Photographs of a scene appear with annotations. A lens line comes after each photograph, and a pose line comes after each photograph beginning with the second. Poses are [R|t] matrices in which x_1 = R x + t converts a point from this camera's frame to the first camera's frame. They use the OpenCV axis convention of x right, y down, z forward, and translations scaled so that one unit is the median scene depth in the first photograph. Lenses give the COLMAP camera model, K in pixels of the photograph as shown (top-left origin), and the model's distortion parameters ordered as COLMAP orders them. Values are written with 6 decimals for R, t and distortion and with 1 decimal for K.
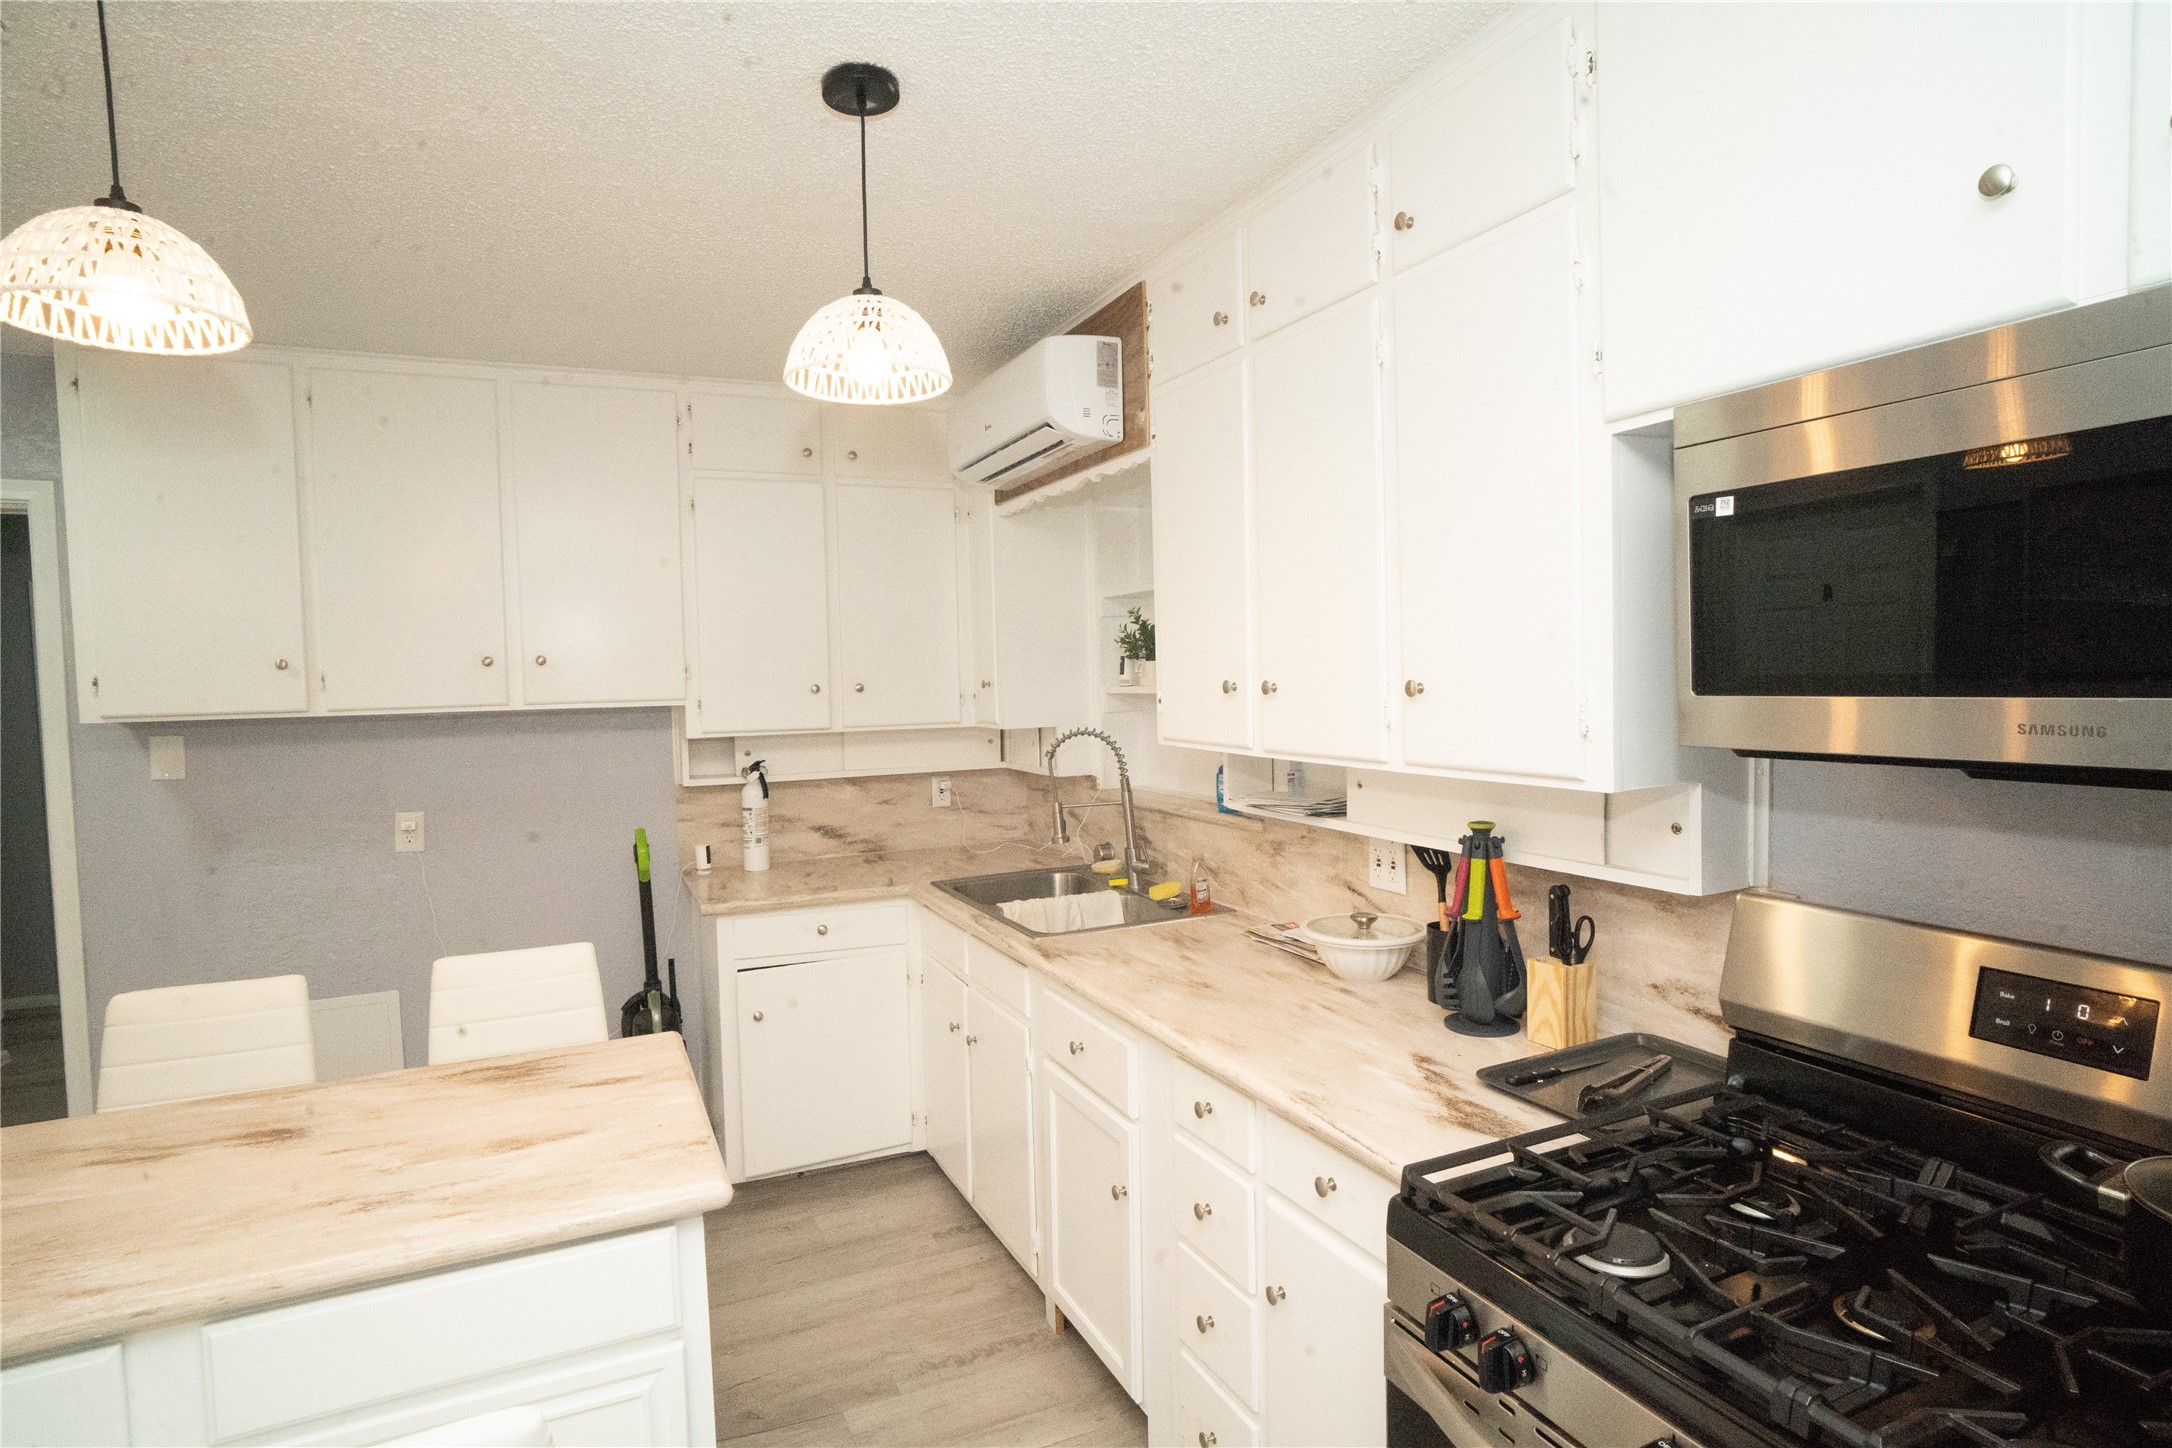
lens RADIAL K [[1137.0, 0, 1076.8], [0, 1137.0, 715.6], [0, 0, 1]] dist [-0.049532, 0.024068]
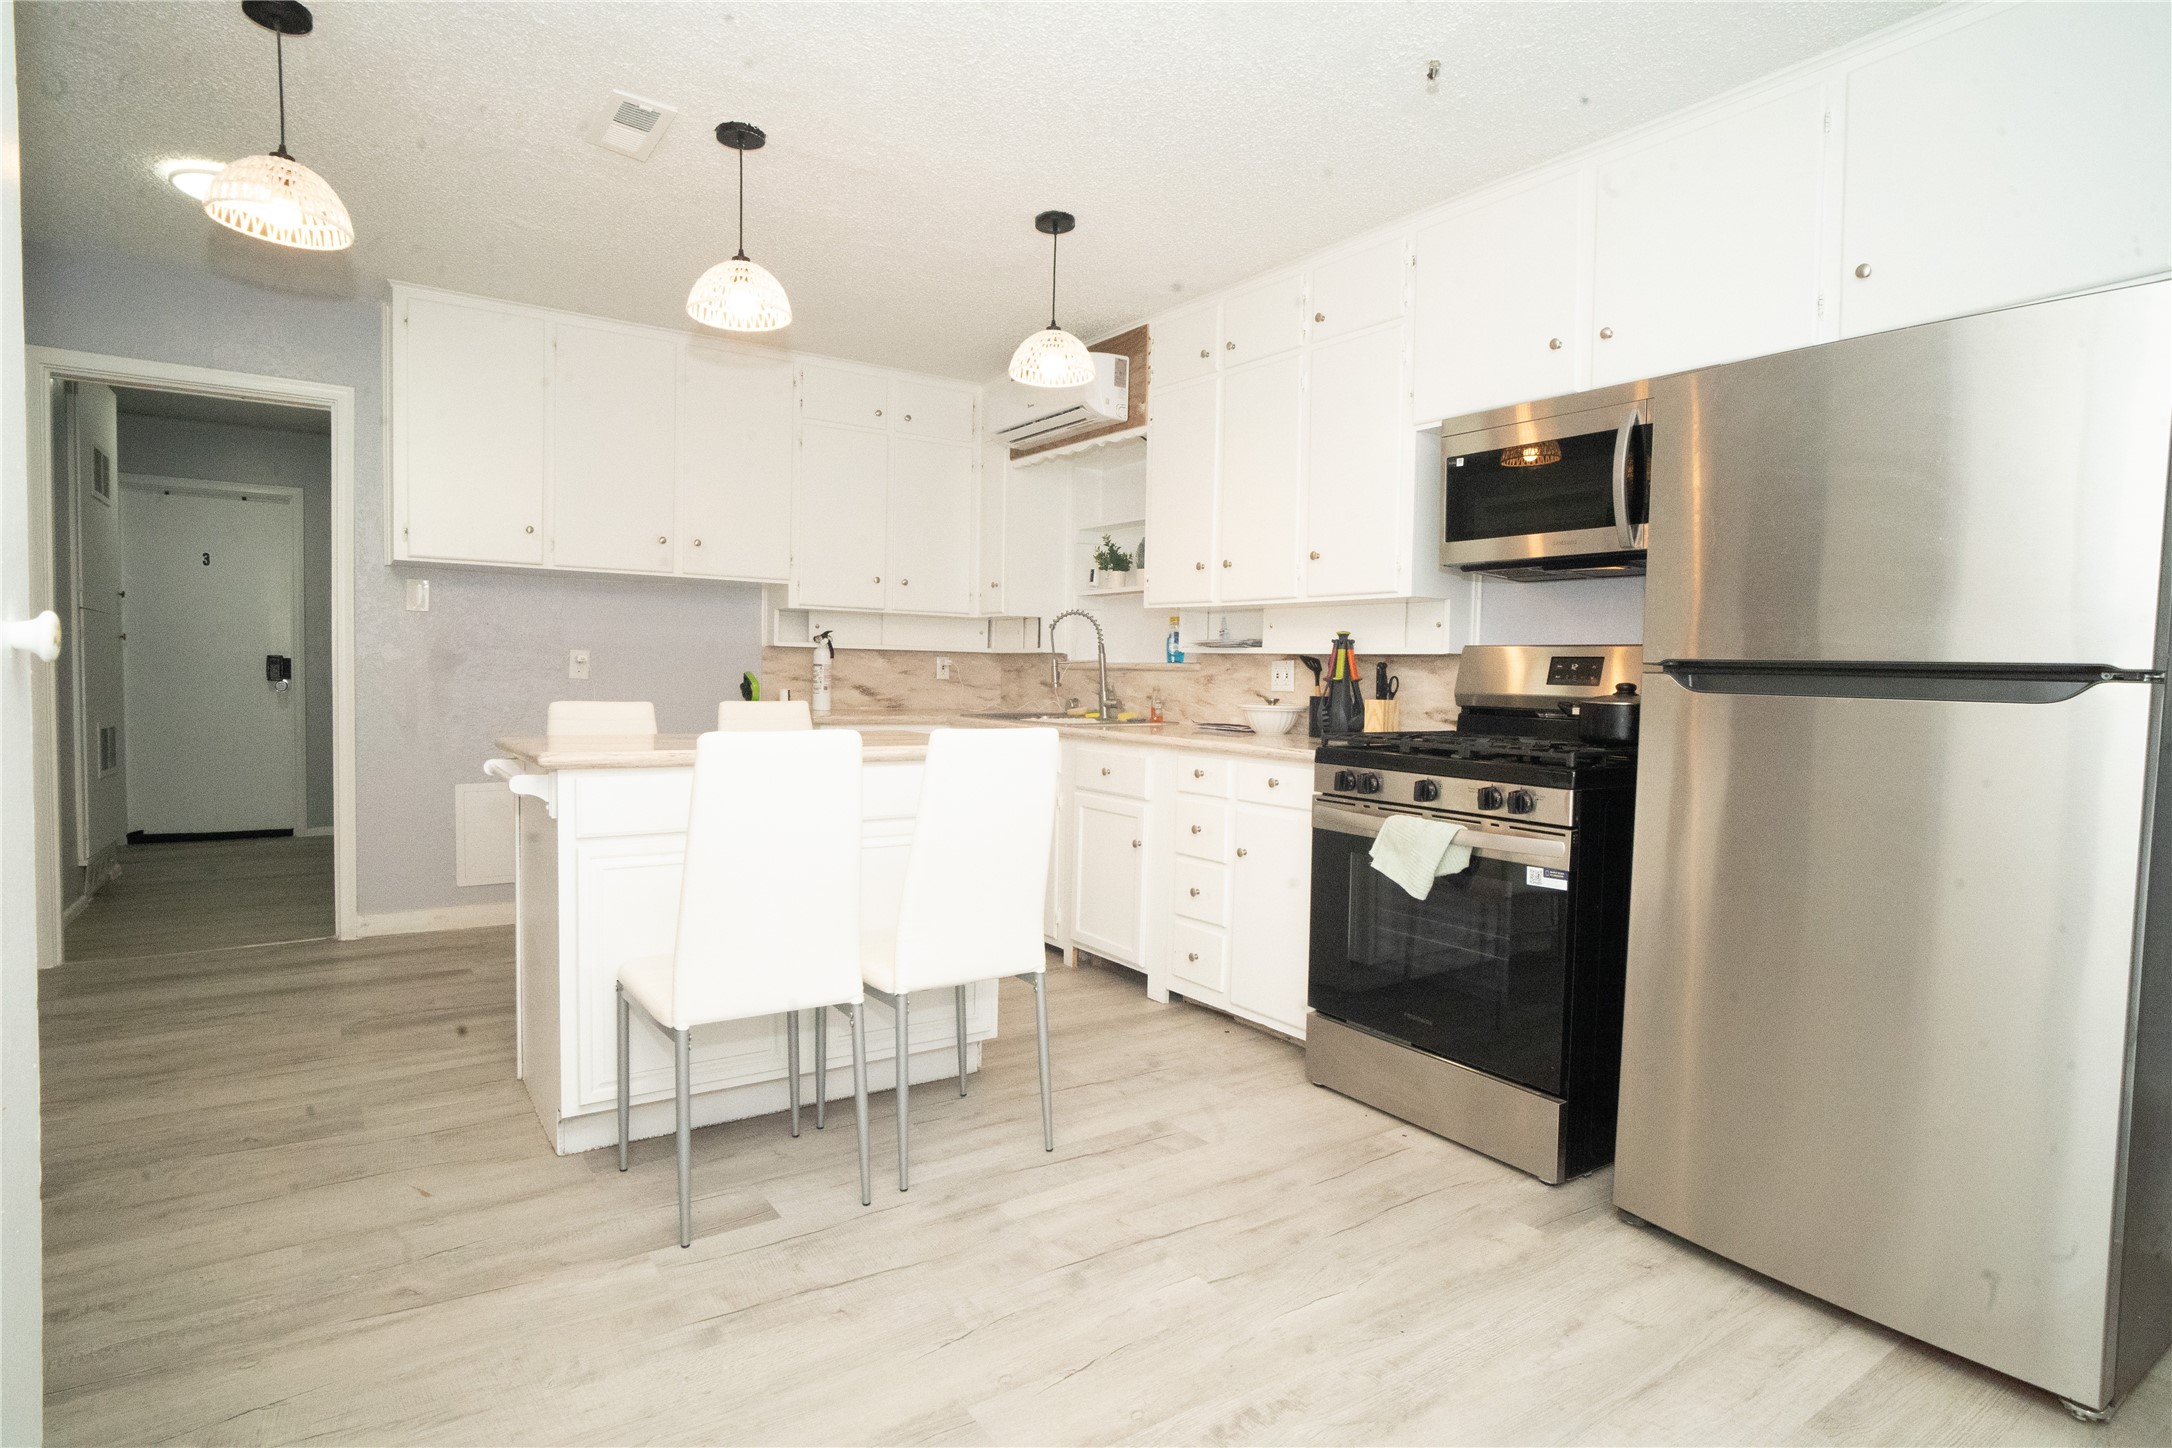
lens RADIAL K [[1137.0, 0, 1090.7], [0, 1137.0, 712.3], [0, 0, 1]] dist [-0.049532, 0.024068]
pose [[0.982549, 0.038224, 0.182033, -0.291808], [-0.037712, 0.999269, -0.006279, 0.186005], [-0.182140, -0.000696, 0.983272, -0.581557]]
